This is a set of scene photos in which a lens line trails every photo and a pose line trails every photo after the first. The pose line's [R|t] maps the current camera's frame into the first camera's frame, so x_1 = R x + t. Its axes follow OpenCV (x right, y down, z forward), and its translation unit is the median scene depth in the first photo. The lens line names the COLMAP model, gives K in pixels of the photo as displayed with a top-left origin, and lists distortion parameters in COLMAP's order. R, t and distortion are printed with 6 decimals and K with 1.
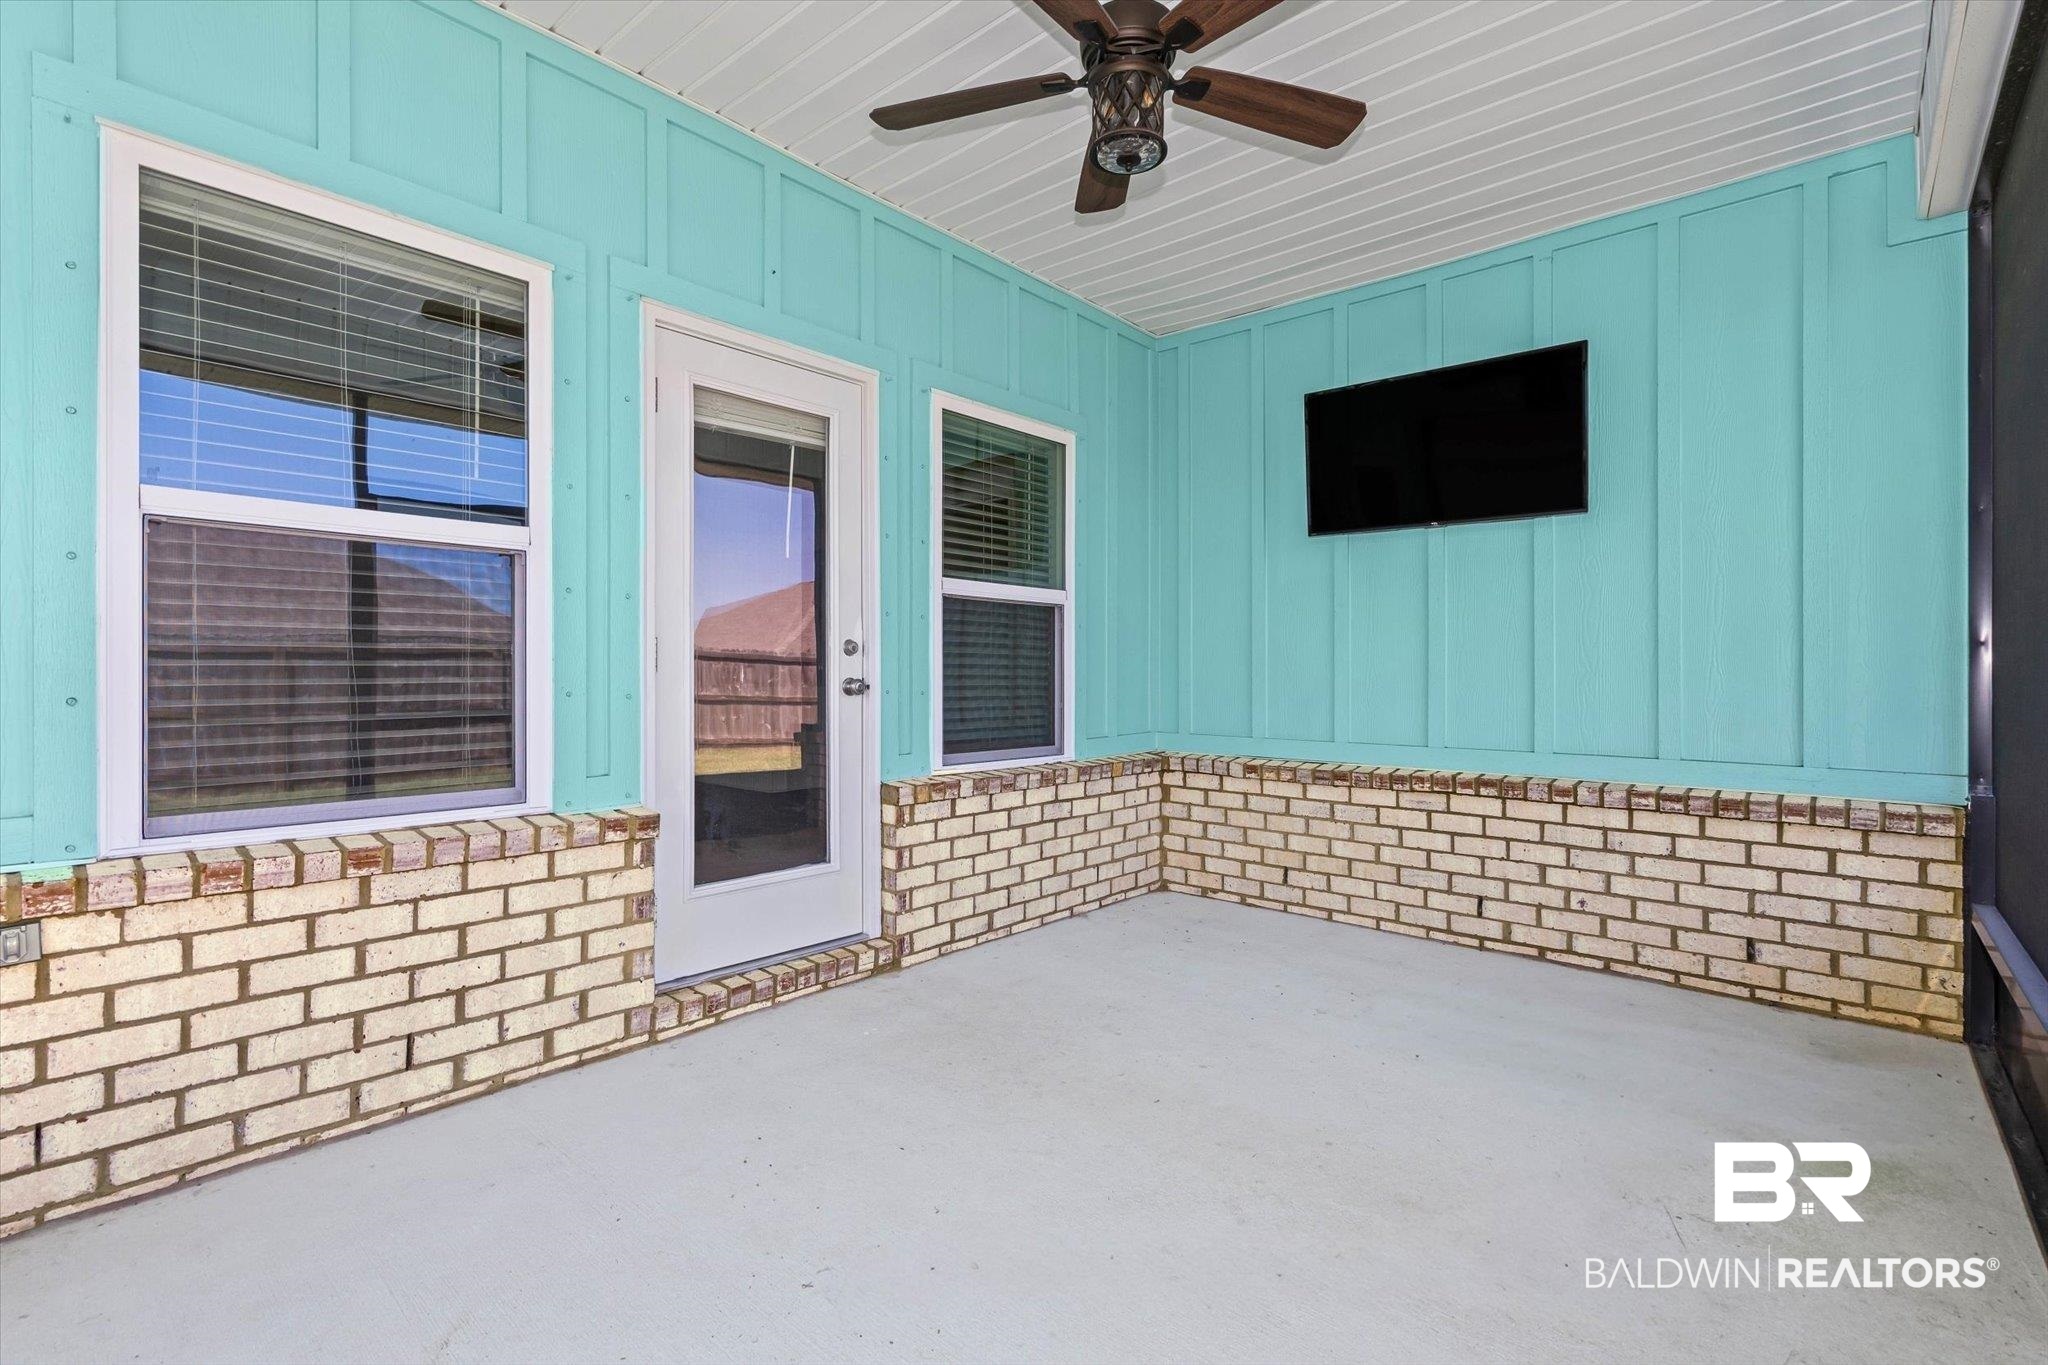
lens RADIAL K [[935.8, 0, 1013.2], [0, 935.8, 679.2], [0, 0, 1]] dist [-0.002617, 0.000023]
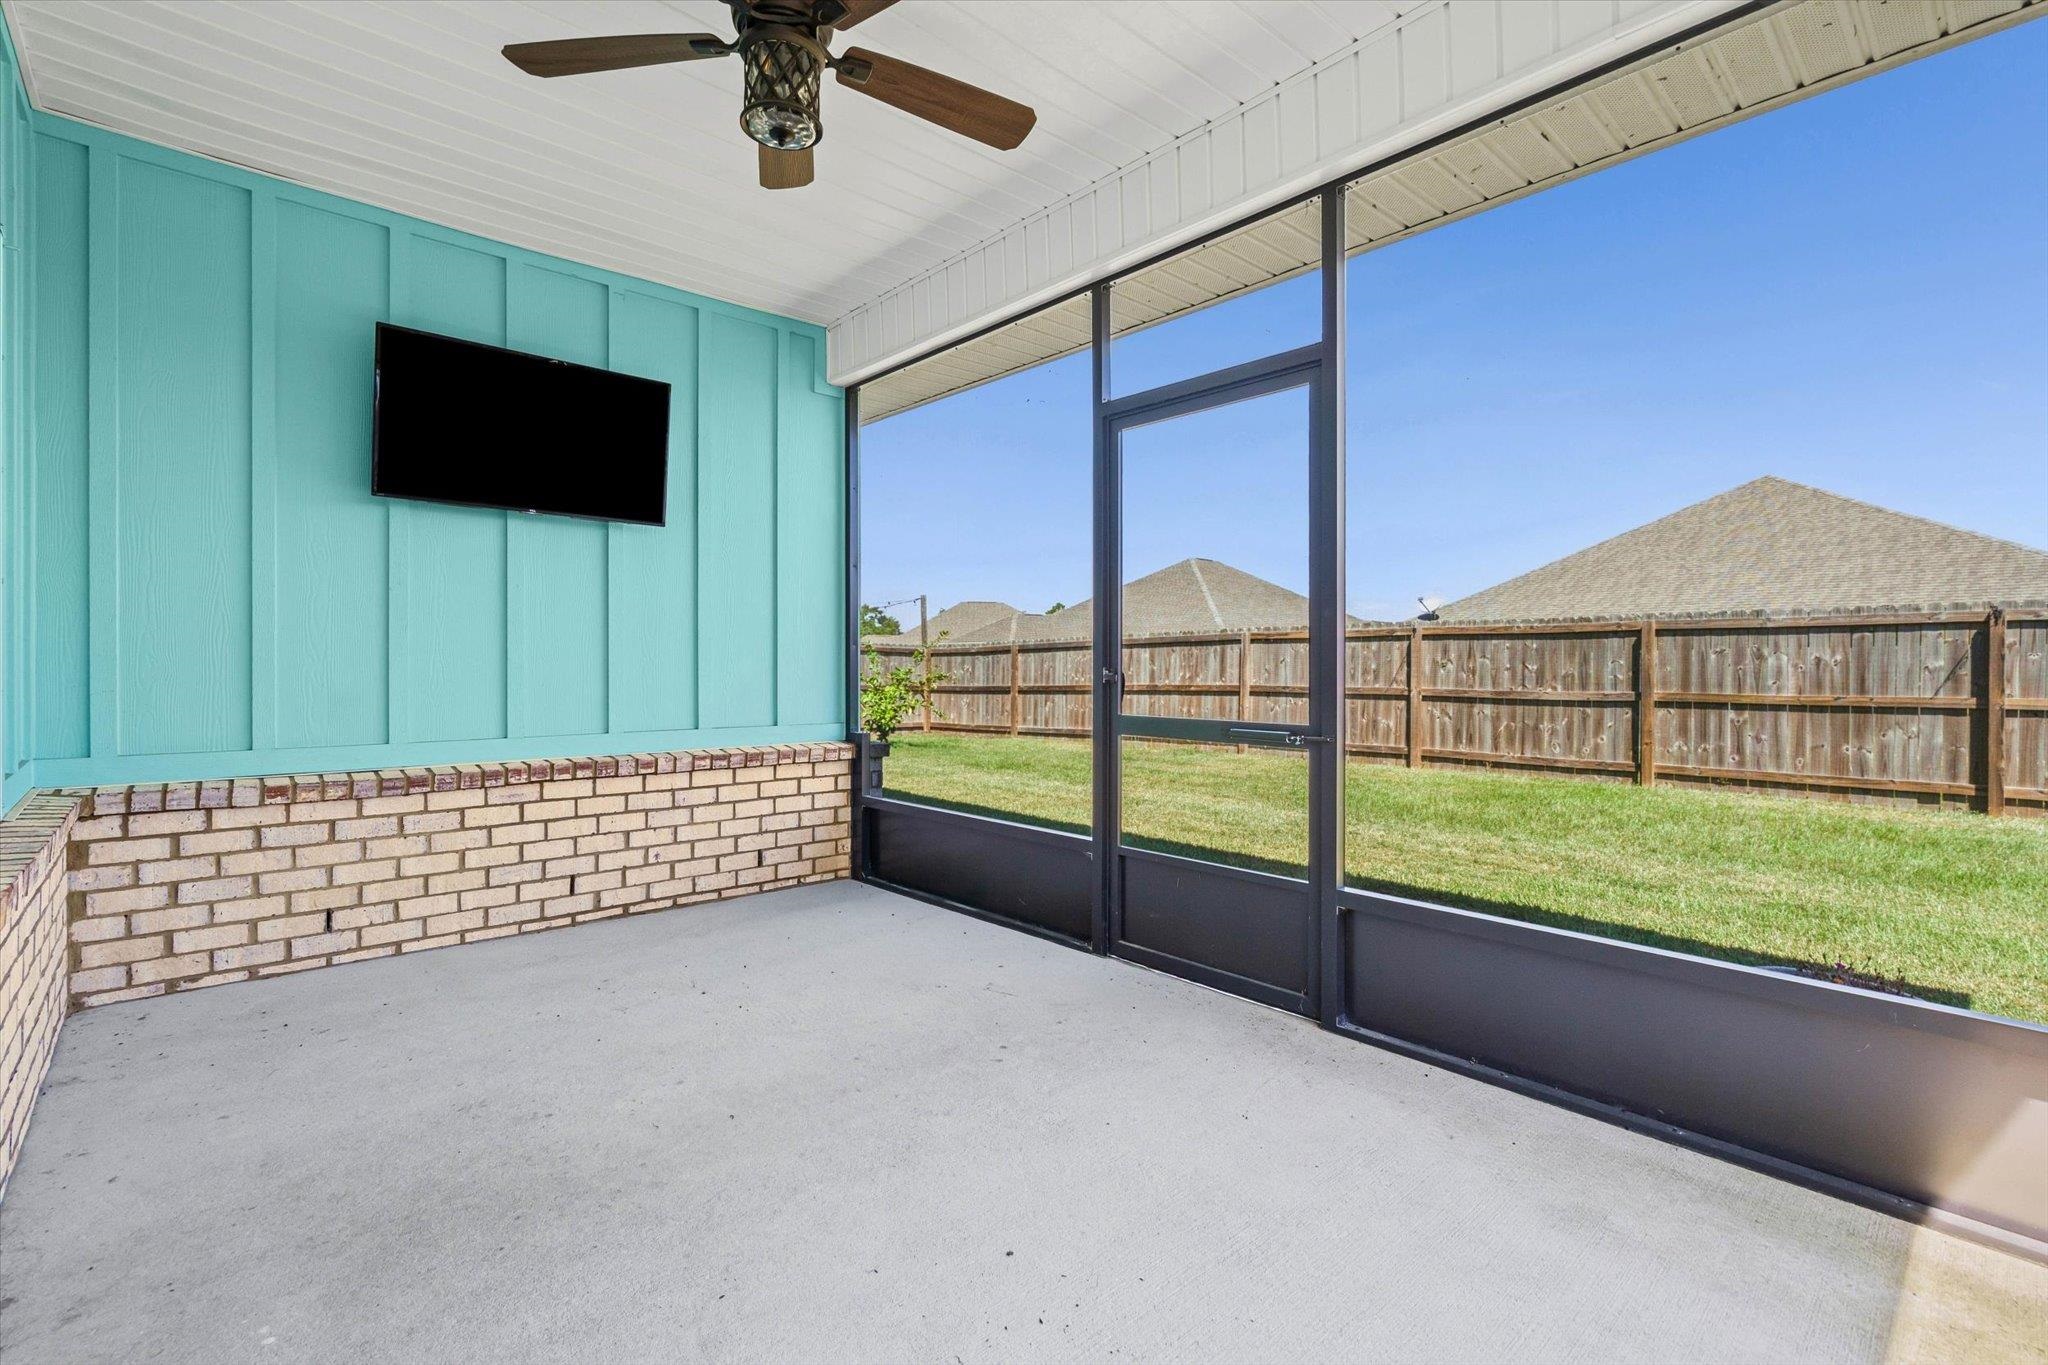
lens RADIAL K [[935.8, 0, 1011.1], [0, 935.8, 668.3], [0, 0, 1]] dist [-0.002617, 0.000023]
pose [[0.109820, -0.009810, 0.993903, -0.492327], [0.003431, 0.999949, 0.009491, -0.008316], [-0.993946, 0.002367, 0.109848, 0.398689]]
